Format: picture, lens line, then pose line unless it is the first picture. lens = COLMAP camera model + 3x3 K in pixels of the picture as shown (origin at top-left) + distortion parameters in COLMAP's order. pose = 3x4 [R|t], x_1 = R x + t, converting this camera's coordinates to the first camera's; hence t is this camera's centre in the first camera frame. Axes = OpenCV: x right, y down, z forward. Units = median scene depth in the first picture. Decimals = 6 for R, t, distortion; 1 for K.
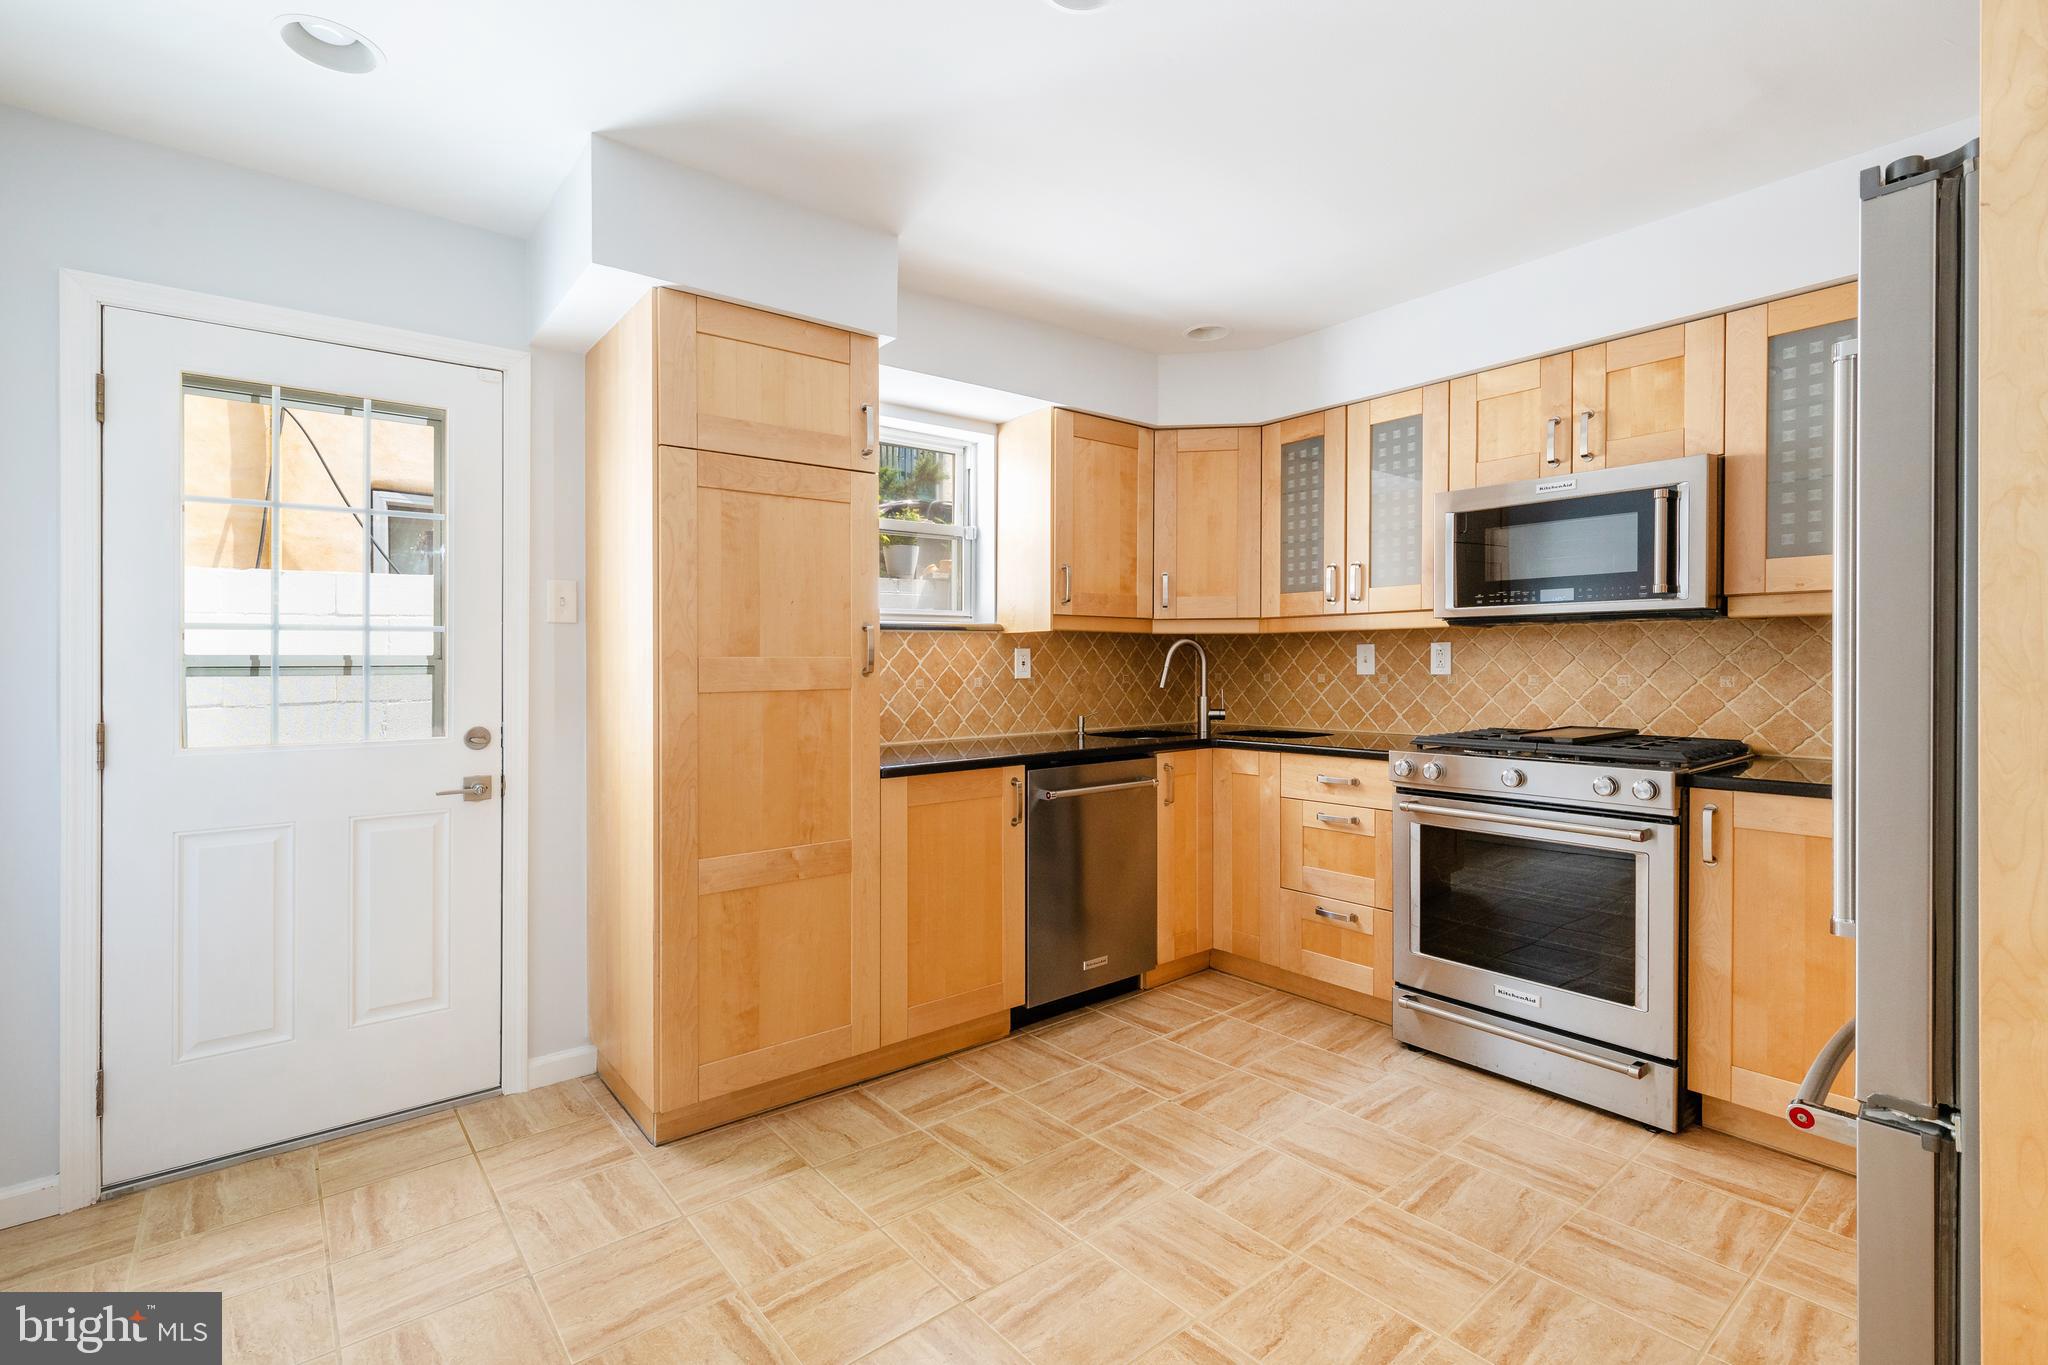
lens RADIAL K [[965.4, 0, 1034.7], [0, 965.4, 652.7], [0, 0, 1]] dist [0.005098, 0.000305]
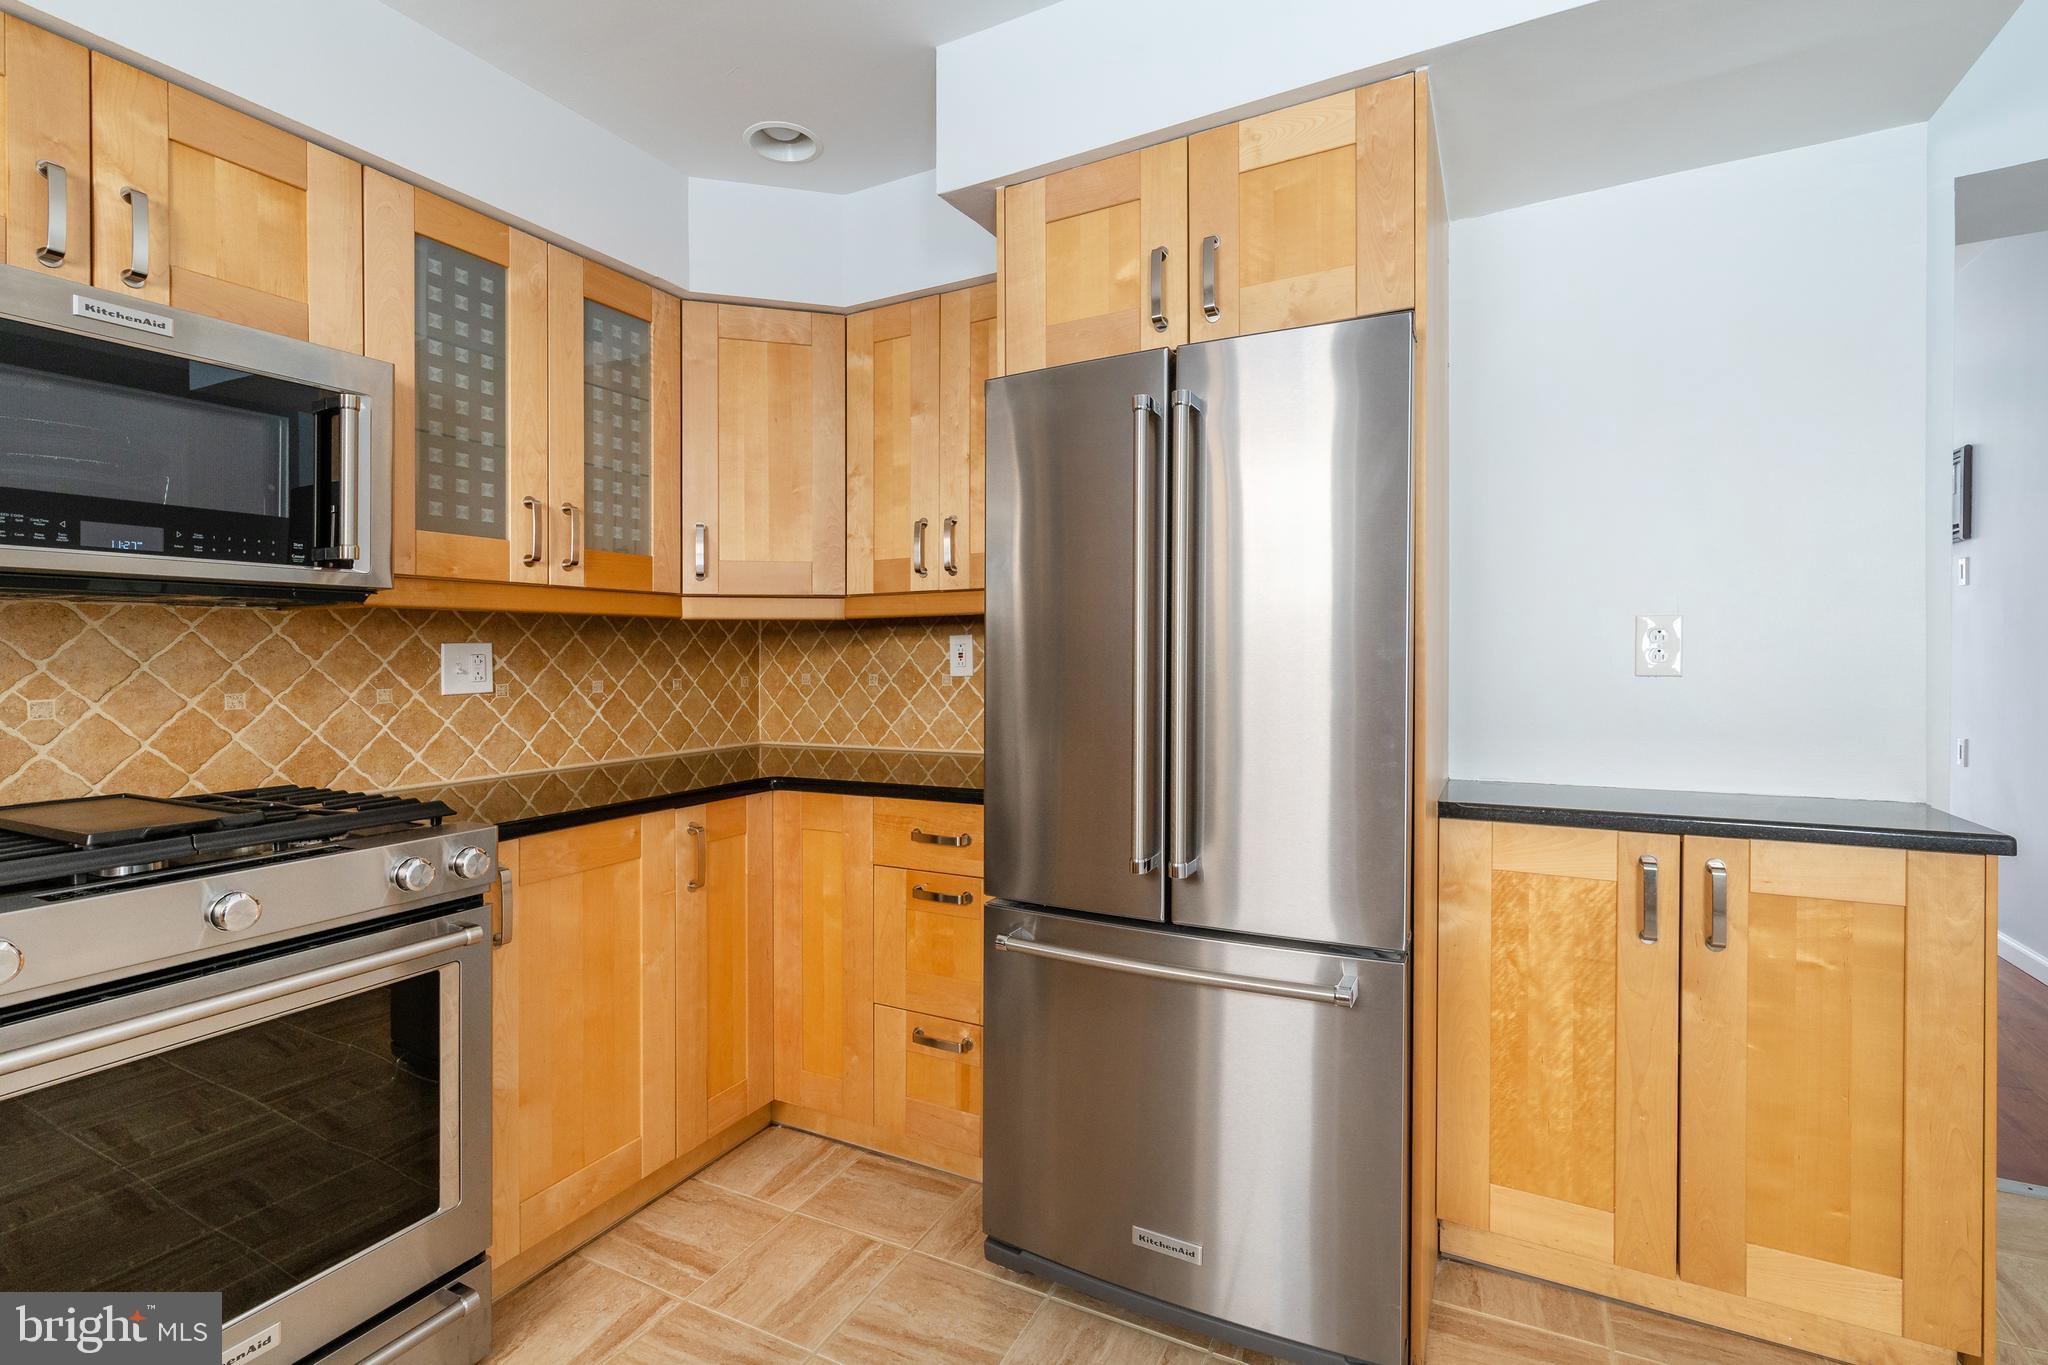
lens RADIAL K [[944.1, 0, 999.6], [0, 944.1, 661.8], [0, 0, 1]] dist [0.004547, -0.000809]
pose [[-0.409522, 0.007879, 0.912266, -0.083026], [0.009878, 0.999942, -0.004203, 0.010455], [-0.912247, 0.007290, -0.409576, 0.767523]]
